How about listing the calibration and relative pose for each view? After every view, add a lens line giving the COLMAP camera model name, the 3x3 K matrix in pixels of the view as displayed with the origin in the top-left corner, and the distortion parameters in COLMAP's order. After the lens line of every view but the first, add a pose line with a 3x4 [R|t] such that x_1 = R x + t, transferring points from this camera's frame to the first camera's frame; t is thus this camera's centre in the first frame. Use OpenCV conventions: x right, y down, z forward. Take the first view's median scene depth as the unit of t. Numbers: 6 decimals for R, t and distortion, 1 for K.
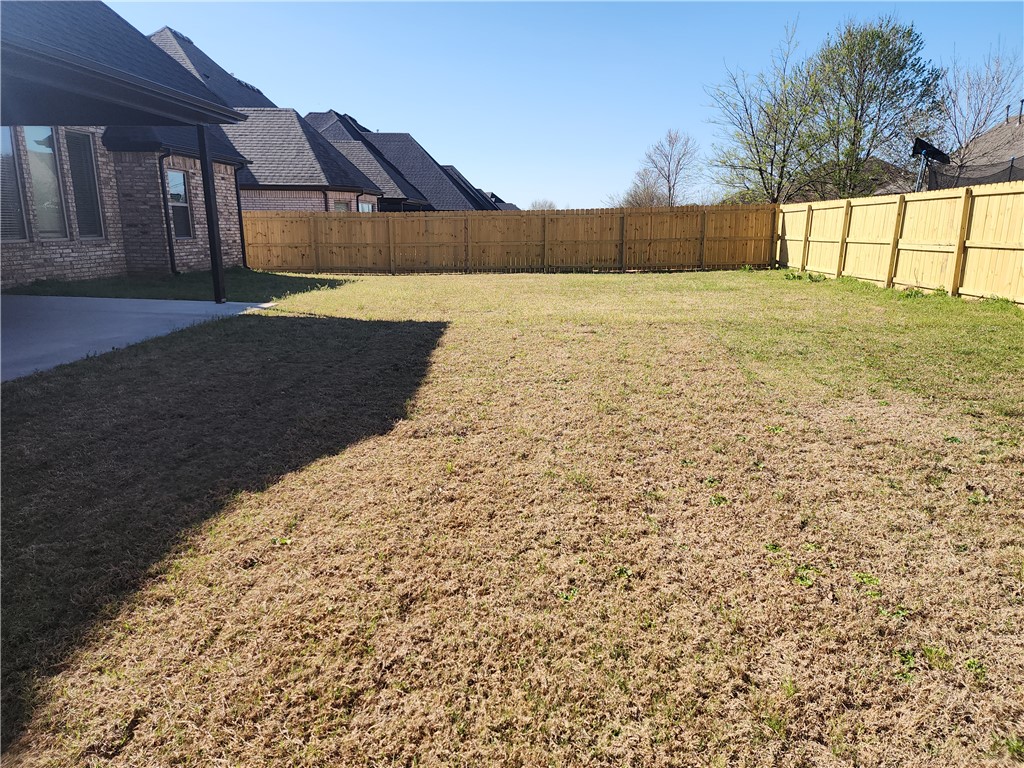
lens RADIAL K [[676.7, 0, 512.0], [0, 676.7, 384.0], [0, 0, 1]] dist [0.081490, -0.066212]
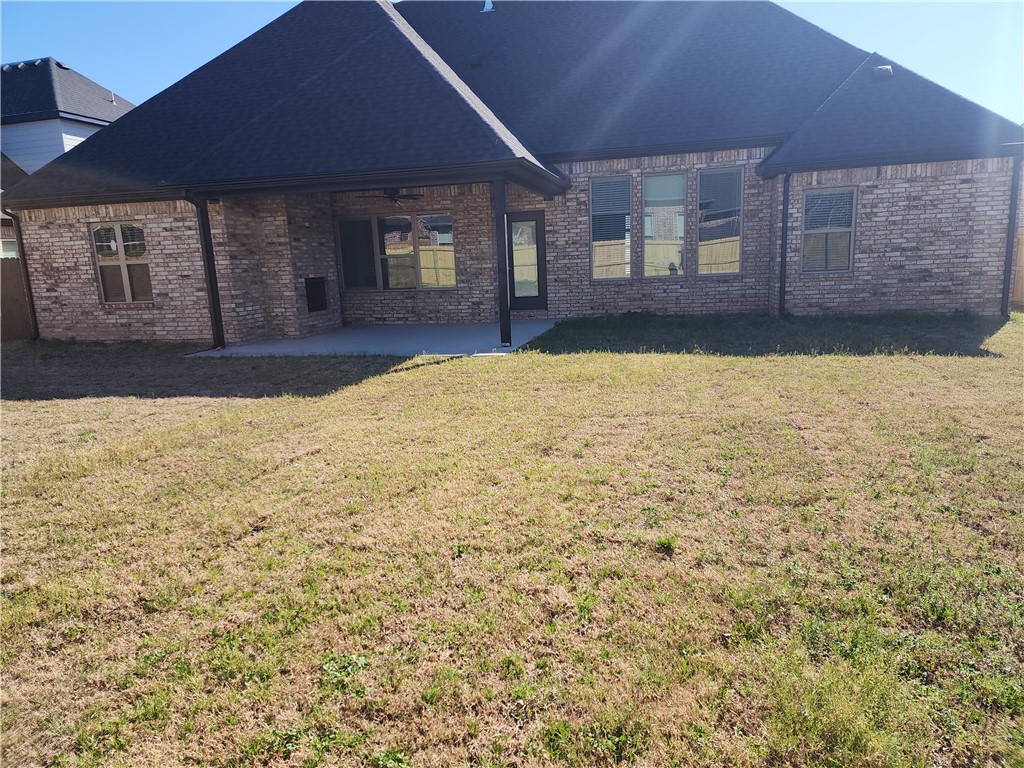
lens RADIAL K [[676.7, 0, 512.0], [0, 676.7, 384.0], [0, 0, 1]] dist [0.081490, -0.066212]
pose [[-0.178032, 0.185873, -0.966311, 0.394424], [-0.180431, 0.959183, 0.217744, -0.201181], [0.967341, 0.213118, -0.137228, 0.807464]]
